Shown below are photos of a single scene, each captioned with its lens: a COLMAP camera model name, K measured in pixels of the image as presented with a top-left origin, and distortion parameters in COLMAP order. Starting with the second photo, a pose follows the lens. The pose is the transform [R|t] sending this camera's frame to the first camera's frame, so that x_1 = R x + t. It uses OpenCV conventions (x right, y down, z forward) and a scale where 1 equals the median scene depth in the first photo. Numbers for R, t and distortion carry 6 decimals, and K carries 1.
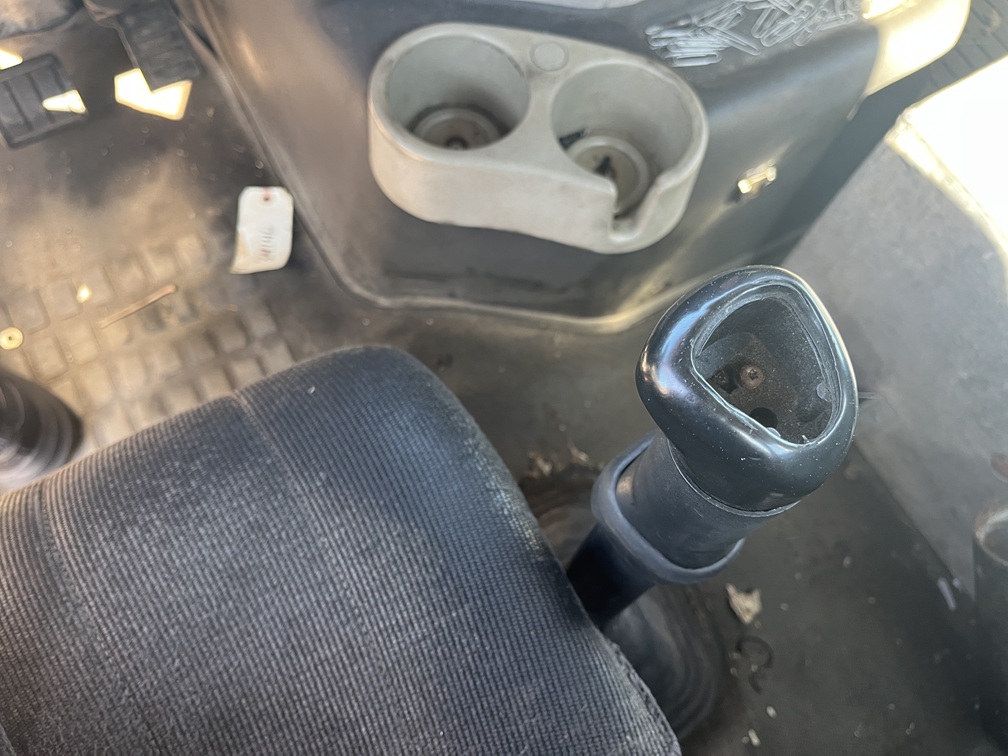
lens RADIAL K [[763.8, 0, 505.8], [0, 763.8, 373.7], [0, 0, 1]] dist [0.031409, -0.064890]
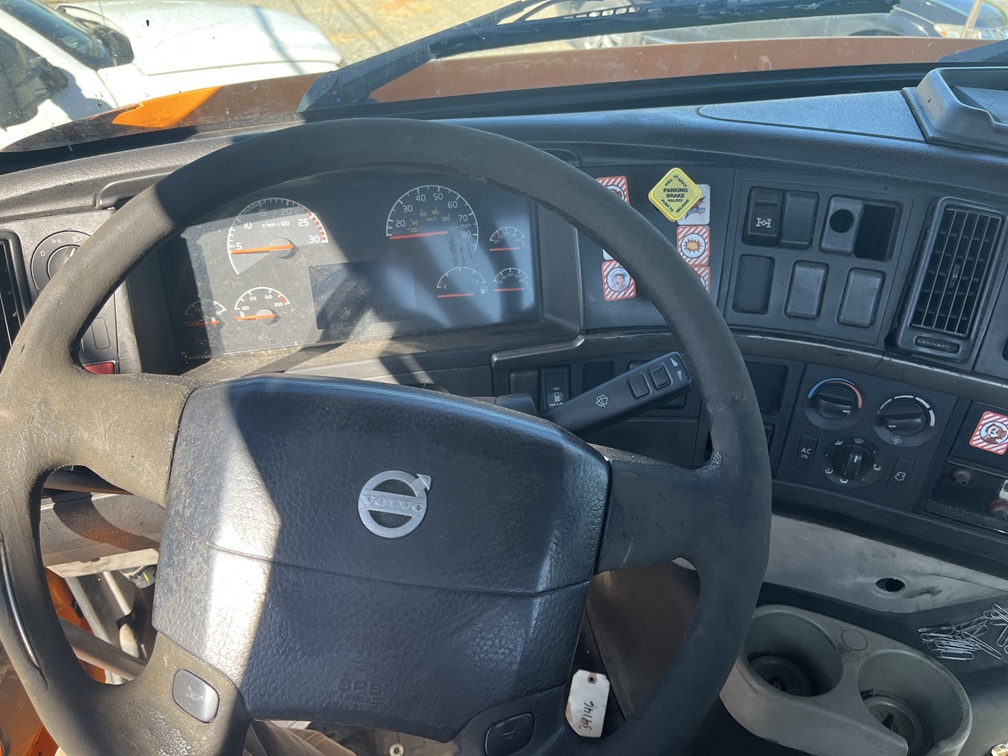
lens RADIAL K [[763.8, 0, 503.5], [0, 763.8, 393.9], [0, 0, 1]] dist [0.031409, -0.064890]
pose [[0.963051, 0.118503, -0.241845, -0.273746], [-0.228538, 0.834688, -0.501065, 0.083929], [0.142487, 0.537822, 0.830930, -0.552163]]
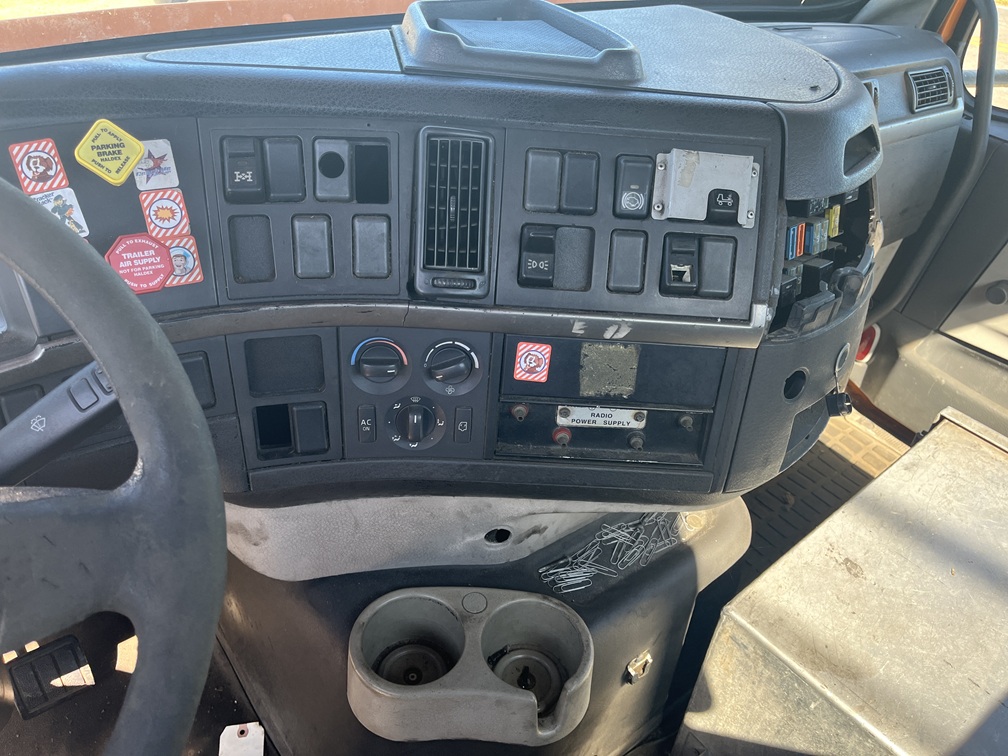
lens RADIAL K [[763.8, 0, 510.2], [0, 763.8, 377.8], [0, 0, 1]] dist [0.031409, -0.064890]
pose [[0.985555, -0.096348, 0.139278, -0.032916], [0.156289, 0.834199, -0.528853, -0.000521], [-0.065232, 0.542982, 0.837207, -0.391715]]
